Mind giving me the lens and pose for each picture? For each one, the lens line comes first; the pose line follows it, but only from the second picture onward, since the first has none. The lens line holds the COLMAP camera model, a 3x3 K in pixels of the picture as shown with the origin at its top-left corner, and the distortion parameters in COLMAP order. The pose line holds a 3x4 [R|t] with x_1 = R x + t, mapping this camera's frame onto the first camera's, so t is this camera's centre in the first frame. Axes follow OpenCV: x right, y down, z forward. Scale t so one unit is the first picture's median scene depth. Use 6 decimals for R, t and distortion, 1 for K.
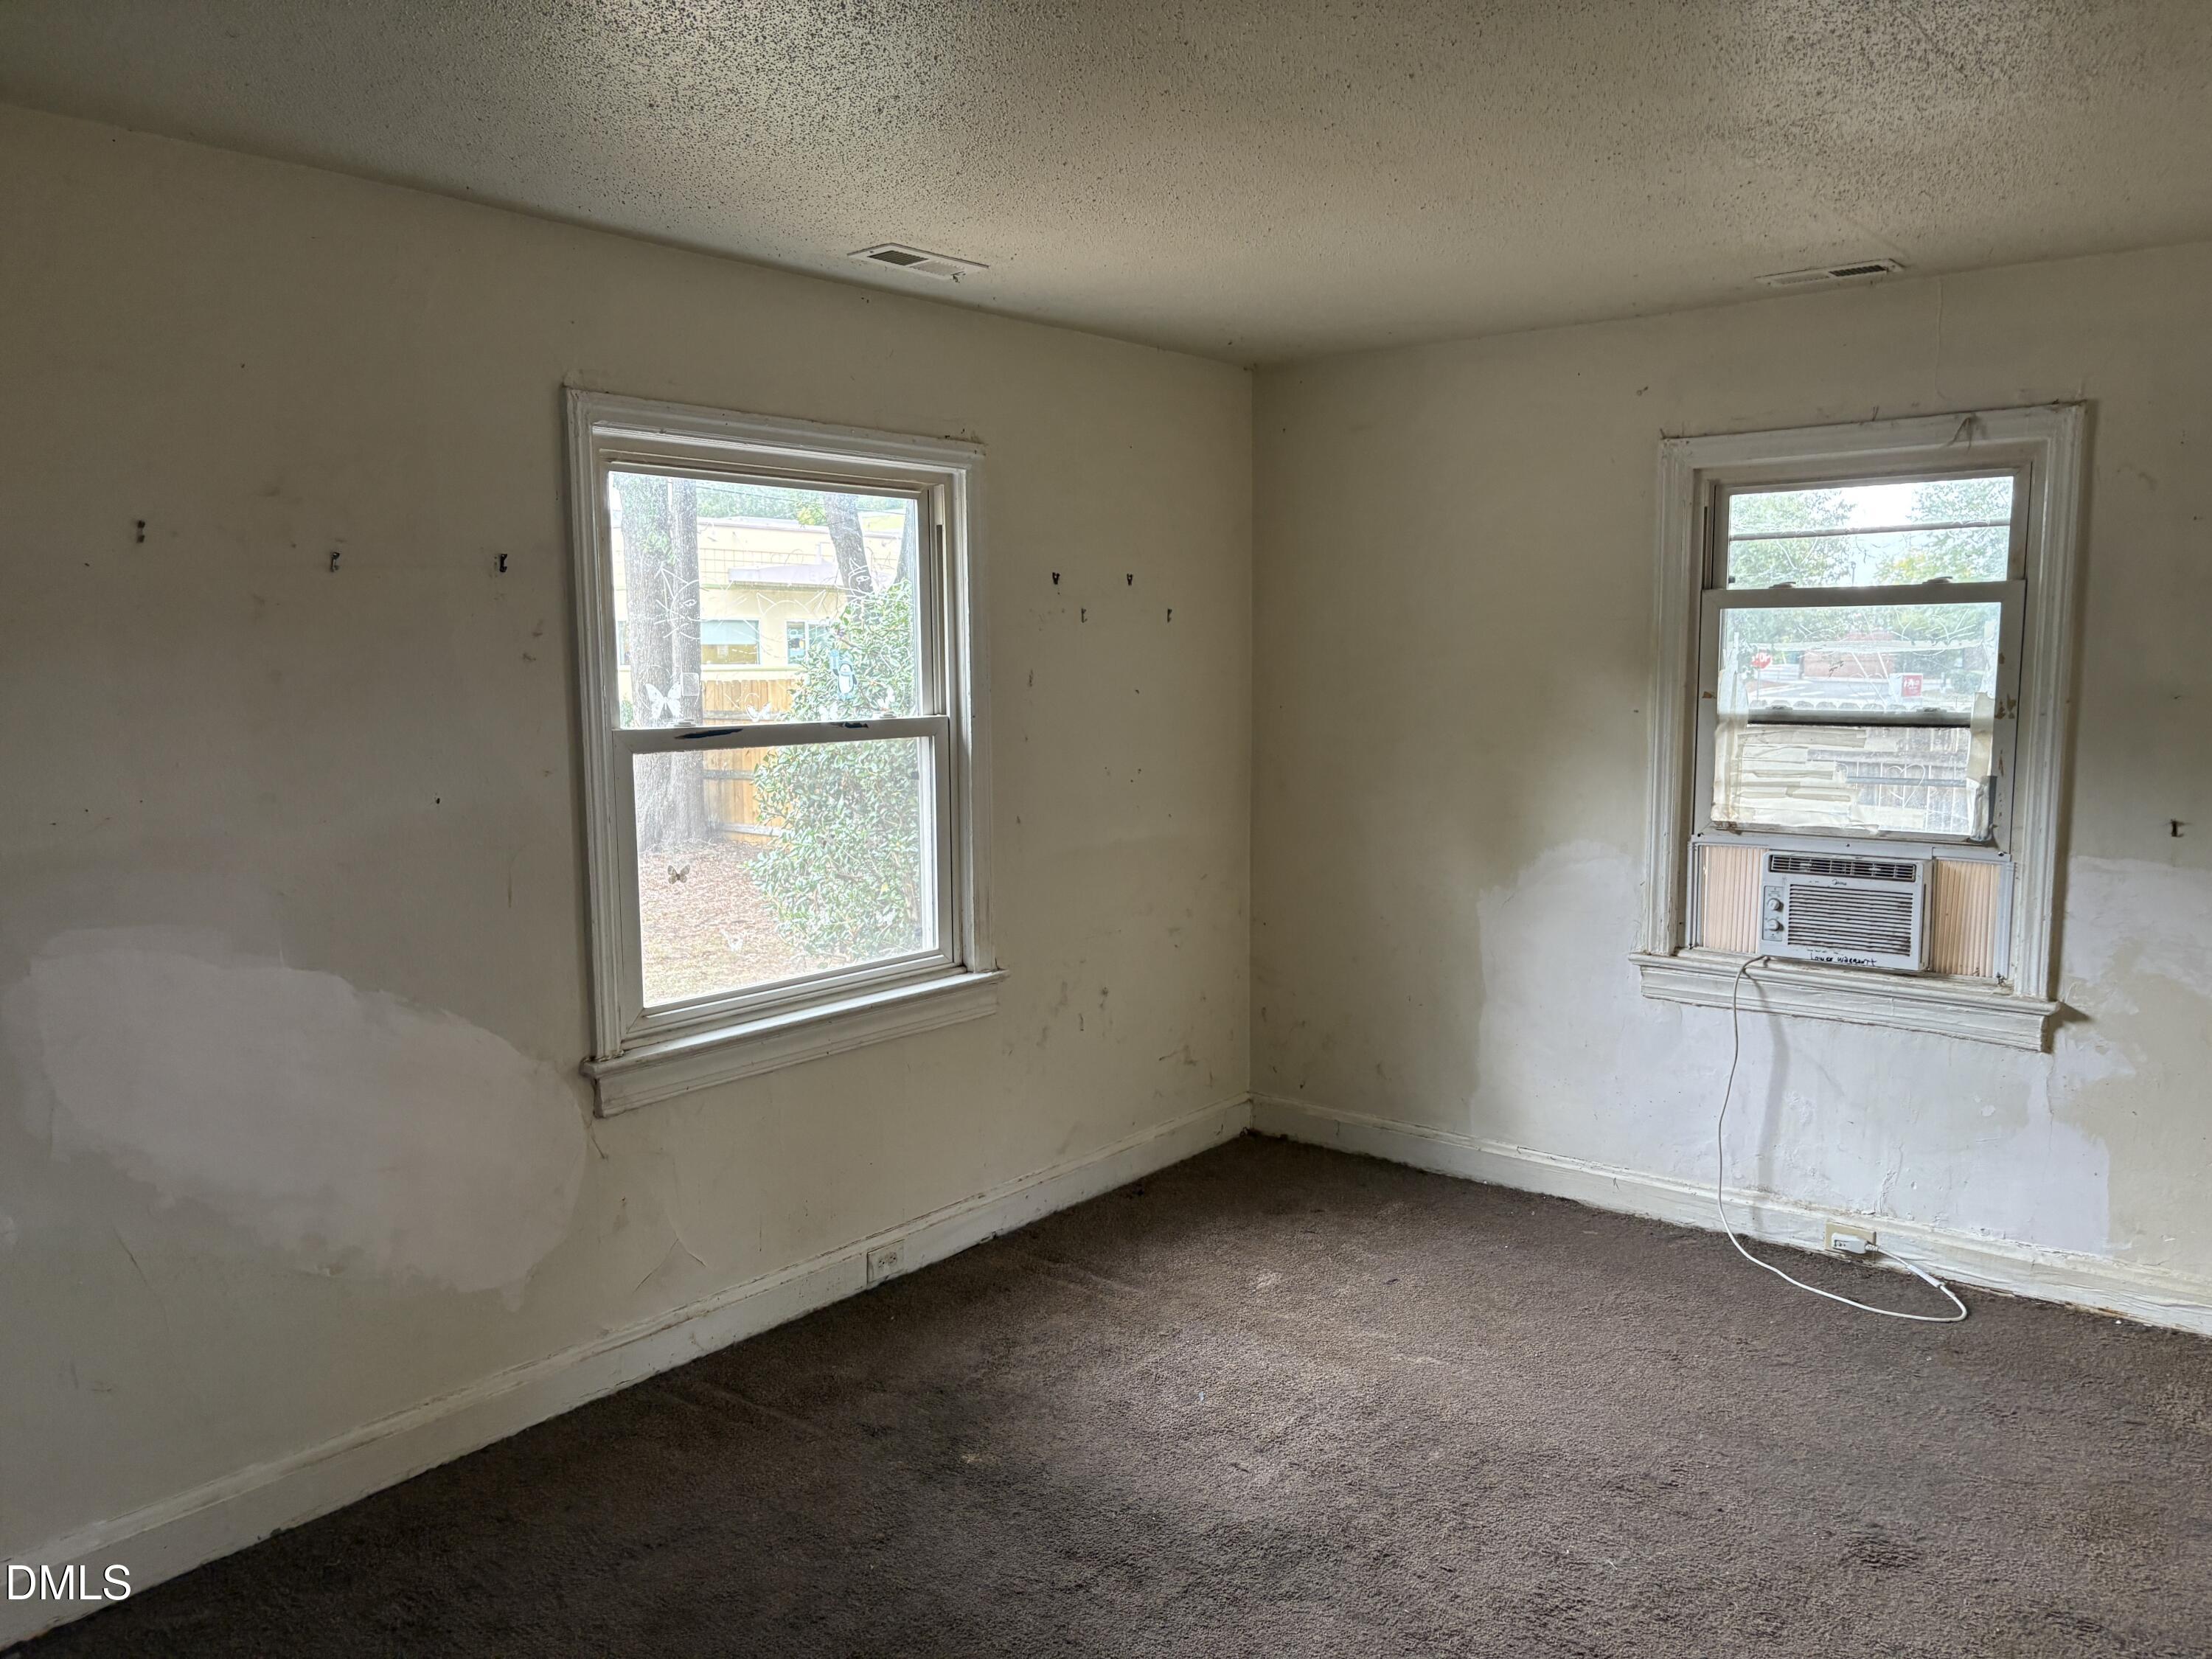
lens RADIAL K [[1692.7, 0, 1106.0], [0, 1692.7, 829.5], [0, 0, 1]] dist [0.007959, 0.007074]
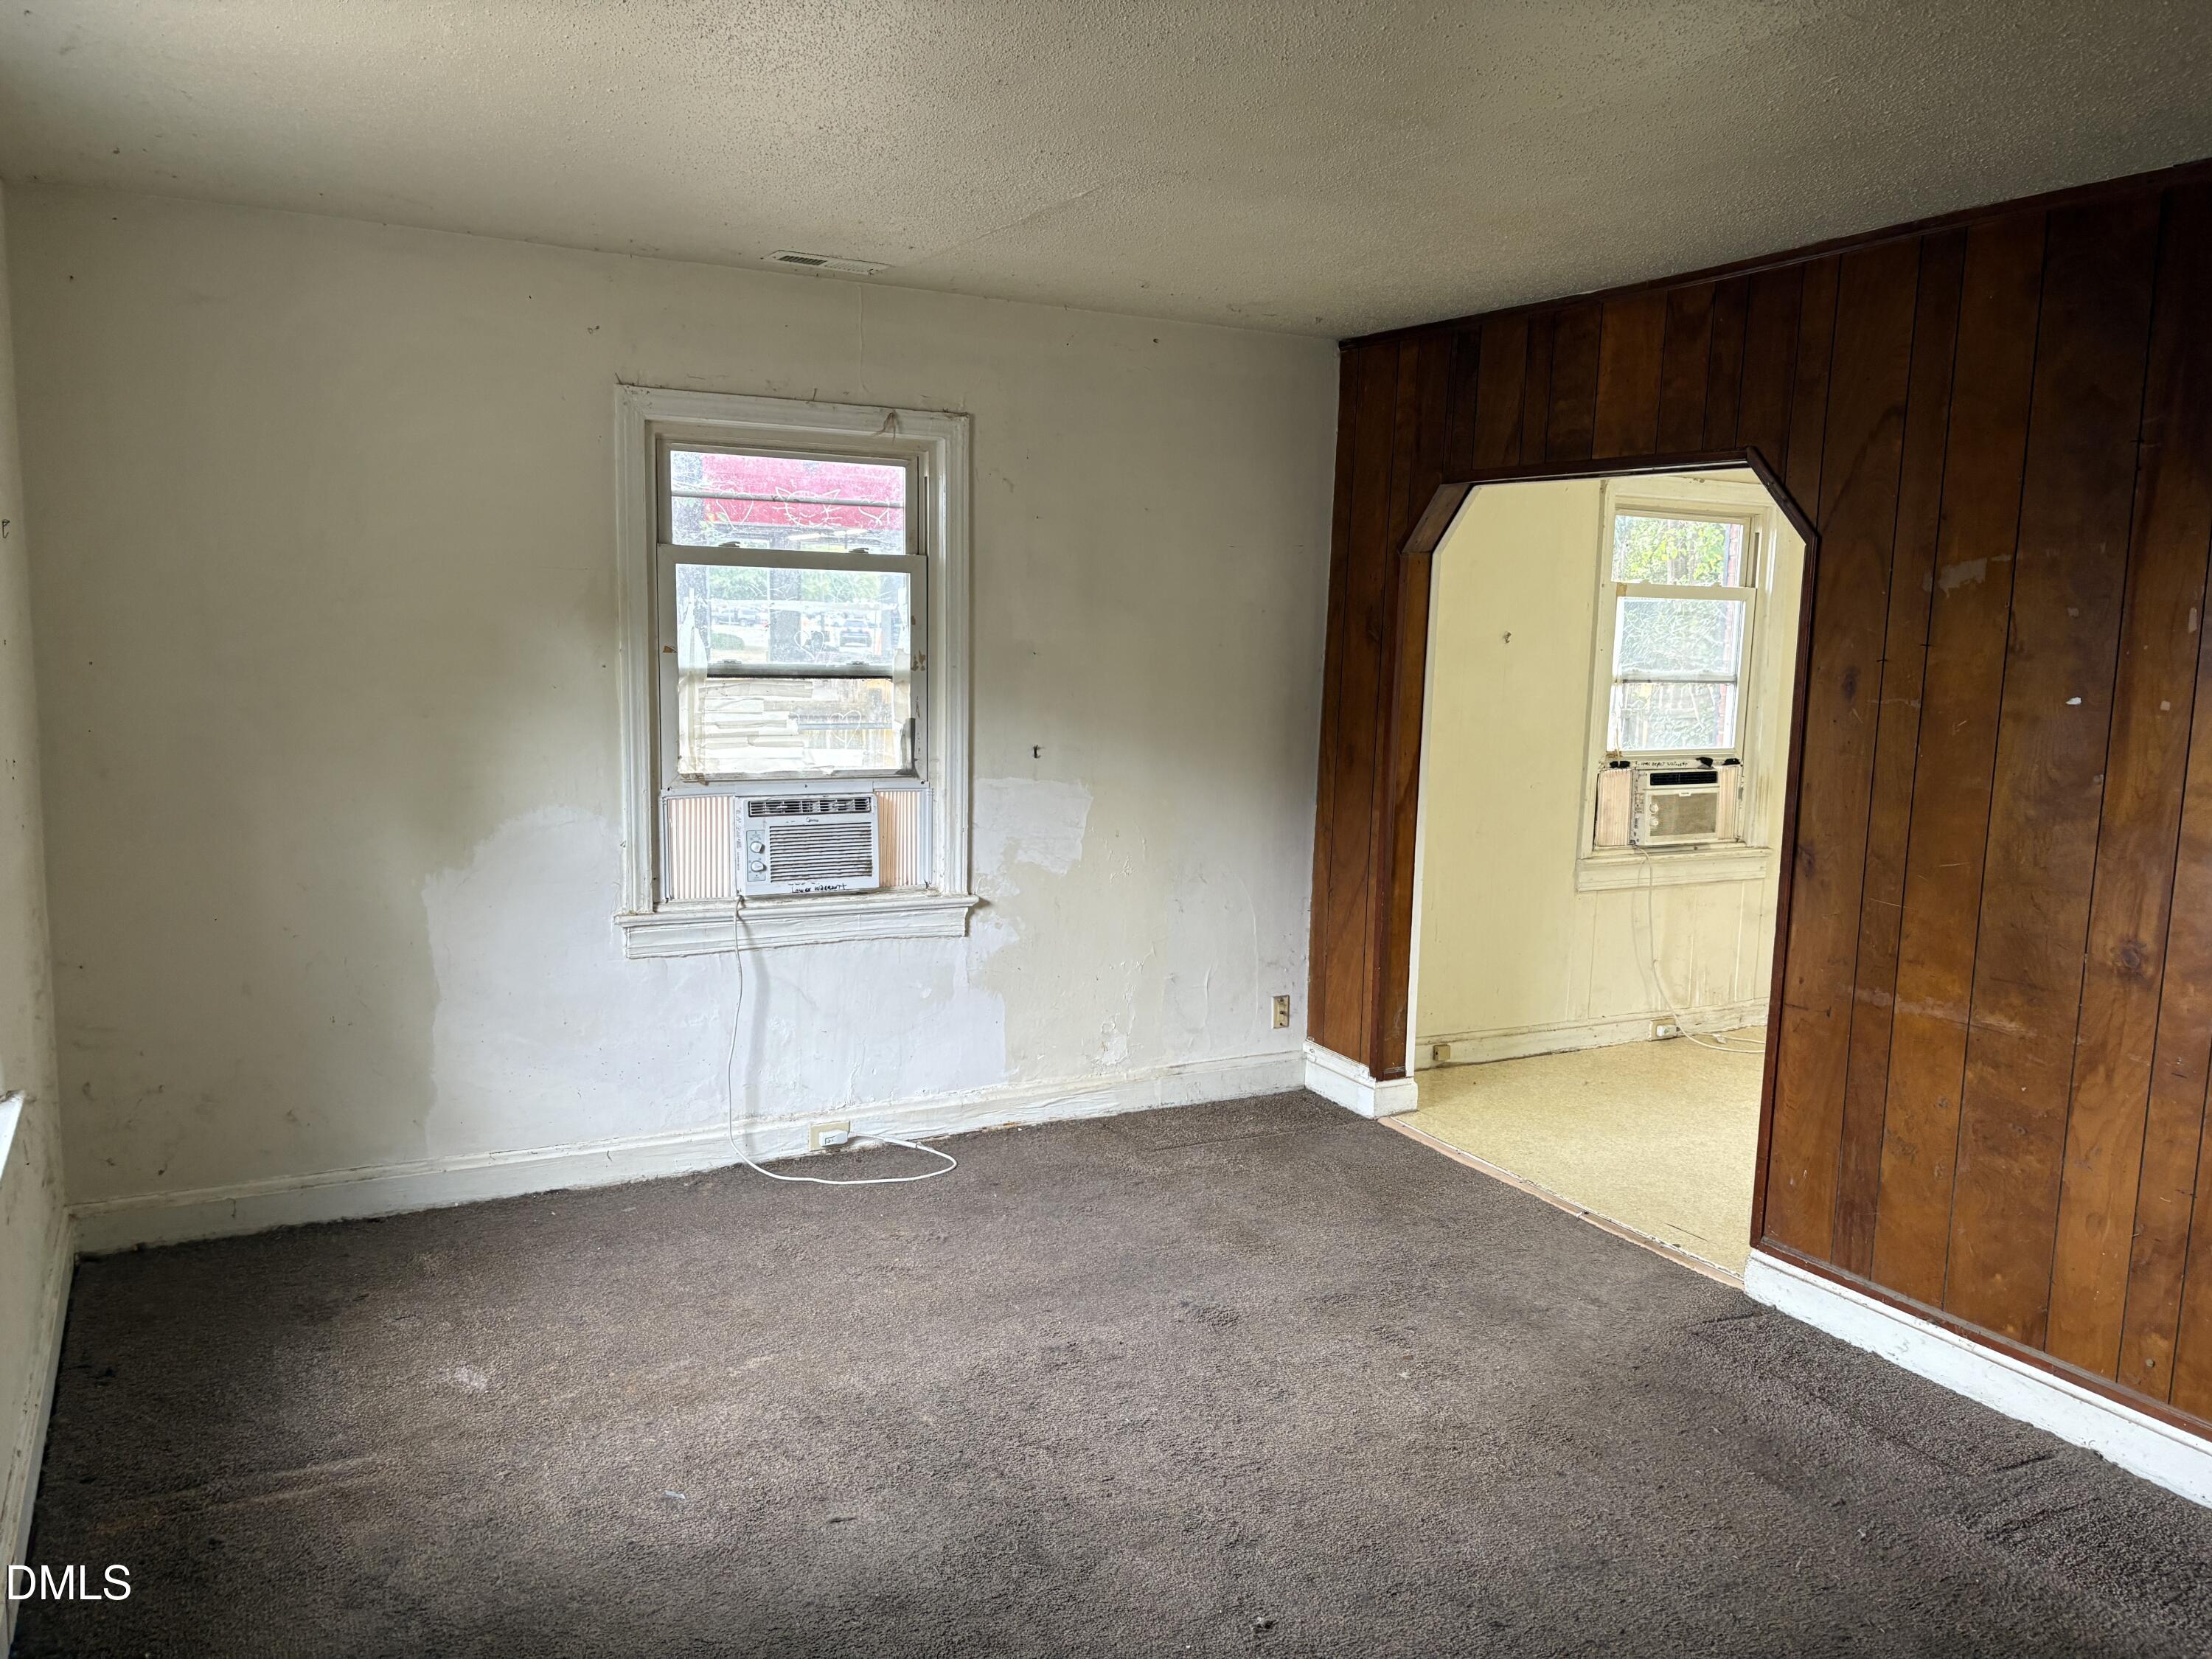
lens RADIAL K [[1672.7, 0, 1105.7], [0, 1672.7, 841.8], [0, 0, 1]] dist [0.044869, -0.046910]
pose [[0.370449, -0.107135, 0.922654, -0.497087], [0.071771, 0.993658, 0.086563, -0.034698], [-0.926076, 0.034153, 0.375789, 0.402050]]
